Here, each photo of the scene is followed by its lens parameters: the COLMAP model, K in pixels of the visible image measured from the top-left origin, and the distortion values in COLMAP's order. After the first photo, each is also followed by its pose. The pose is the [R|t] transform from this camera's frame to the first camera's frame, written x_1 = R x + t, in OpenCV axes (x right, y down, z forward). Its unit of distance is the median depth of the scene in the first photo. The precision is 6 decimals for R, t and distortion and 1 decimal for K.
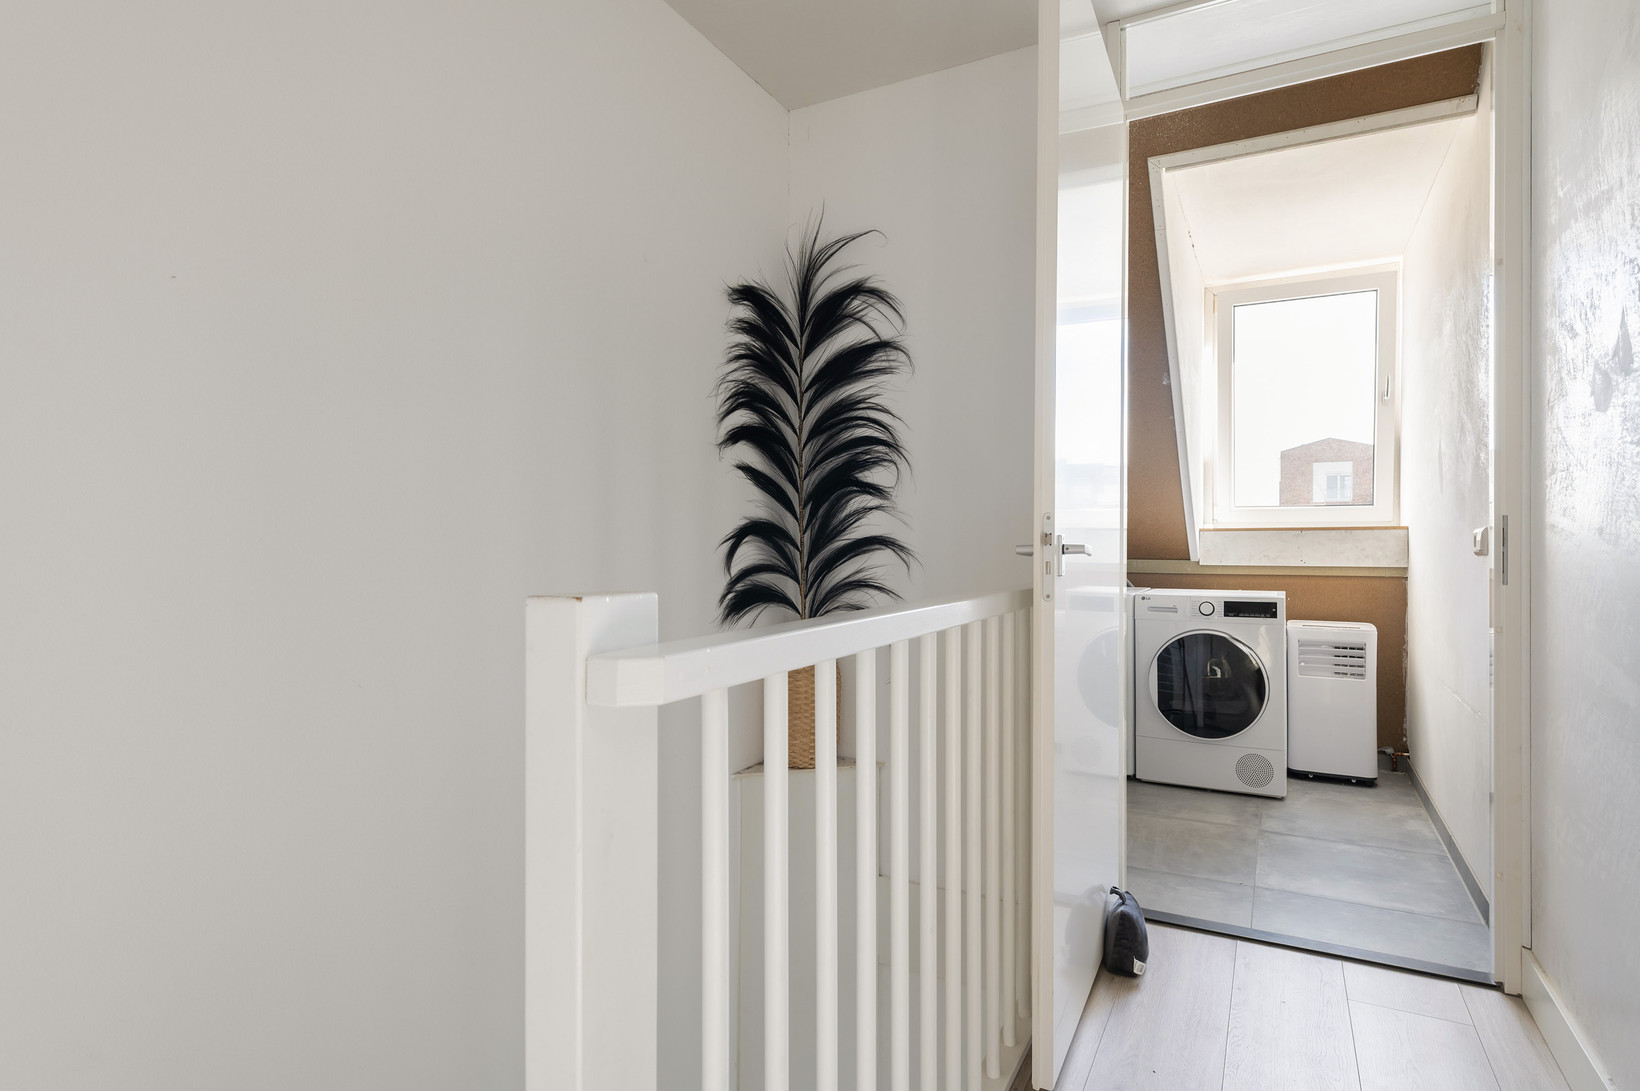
lens RADIAL K [[853.3, 0, 828.3], [0, 853.3, 538.0], [0, 0, 1]] dist [0.022485, -0.012734]
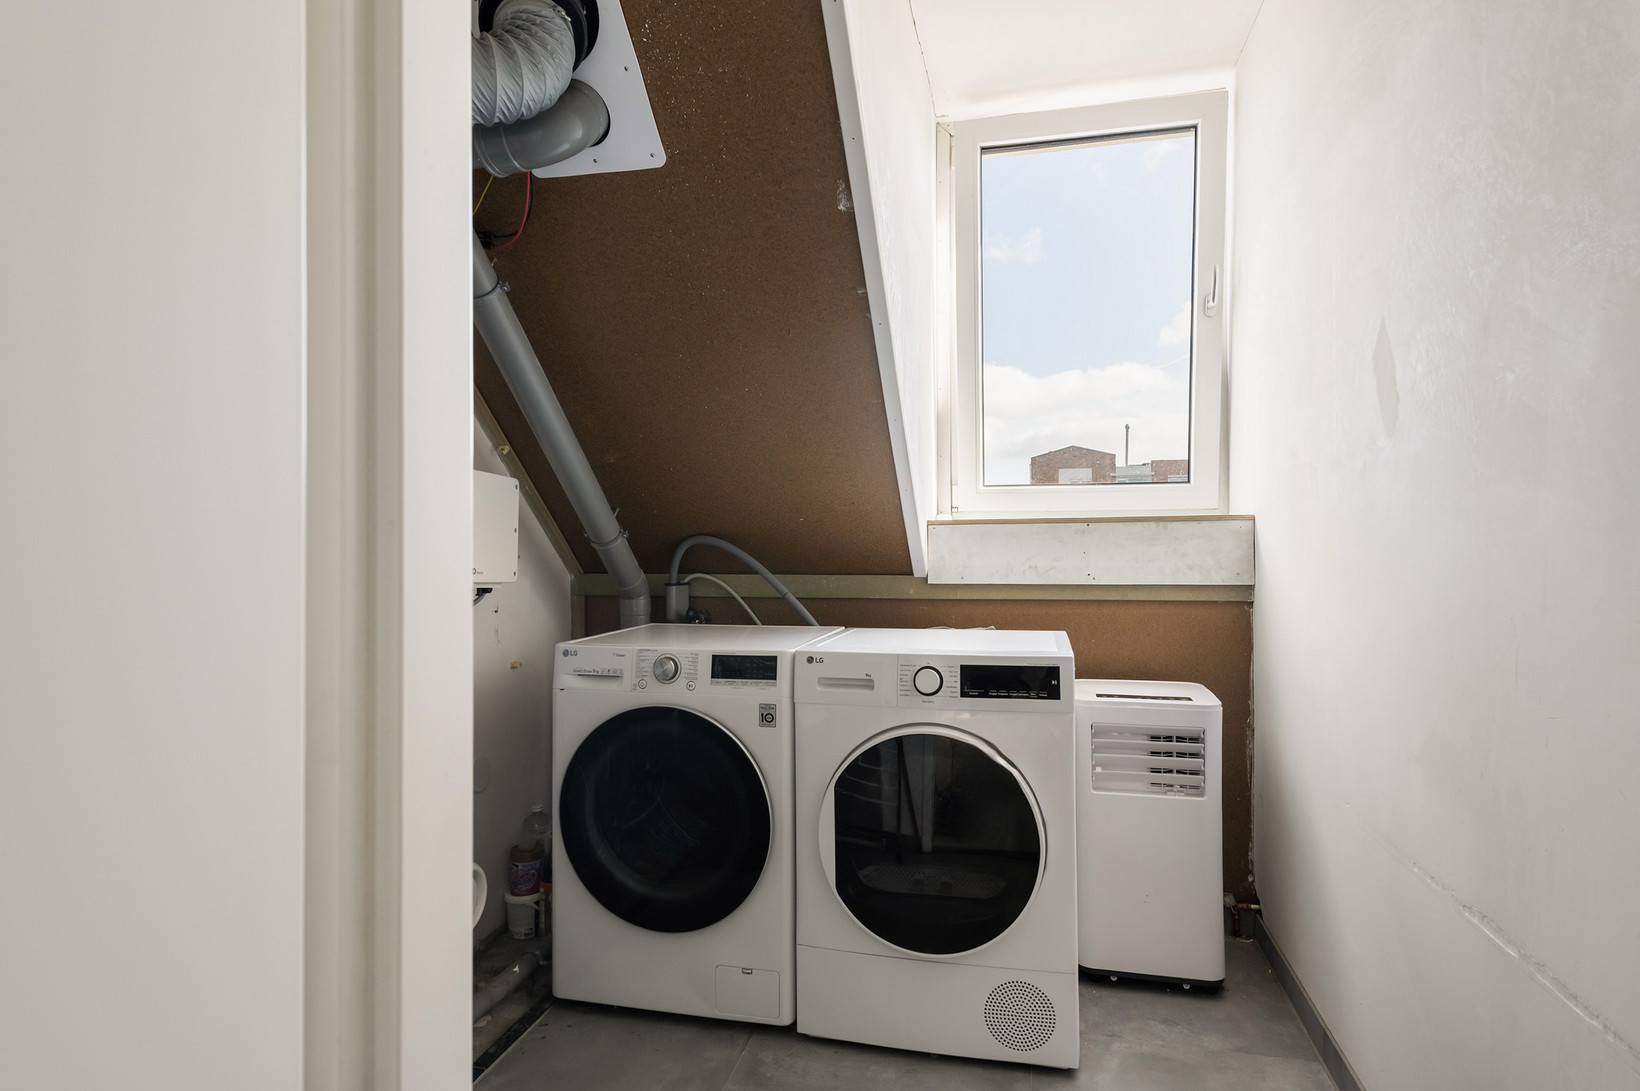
lens RADIAL K [[853.3, 0, 828.3], [0, 853.3, 538.0], [0, 0, 1]] dist [0.022485, -0.012734]
pose [[0.968577, -0.004571, 0.248672, 0.247146], [0.004973, 0.999987, -0.000990, 0.001137], [-0.248665, 0.002196, 0.968587, 0.504230]]
